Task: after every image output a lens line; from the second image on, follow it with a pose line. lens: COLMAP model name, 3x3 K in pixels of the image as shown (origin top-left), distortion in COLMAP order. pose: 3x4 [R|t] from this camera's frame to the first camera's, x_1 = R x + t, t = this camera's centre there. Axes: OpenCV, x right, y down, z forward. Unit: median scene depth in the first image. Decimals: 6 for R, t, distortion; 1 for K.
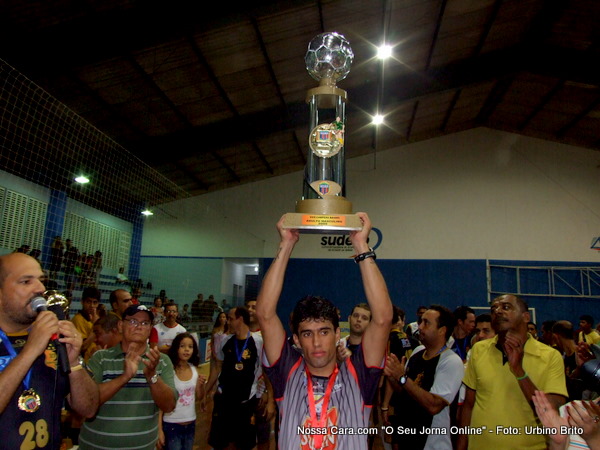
lens RADIAL K [[501.2, 0, 310.8], [0, 501.2, 223.7], [0, 0, 1]] dist [-0.011317, 0.001411]
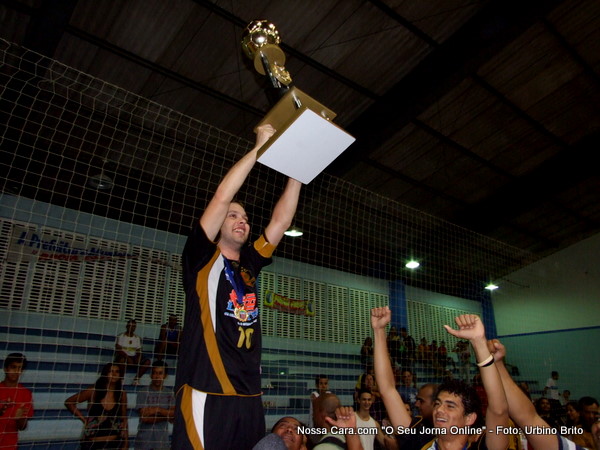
lens RADIAL K [[501.2, 0, 310.8], [0, 501.2, 223.7], [0, 0, 1]] dist [-0.011317, 0.001411]
pose [[0.744257, -0.265226, -0.612973, 0.010106], [0.157265, 0.961558, -0.225108, 0.022781], [0.649114, 0.071139, 0.757357, 0.131107]]
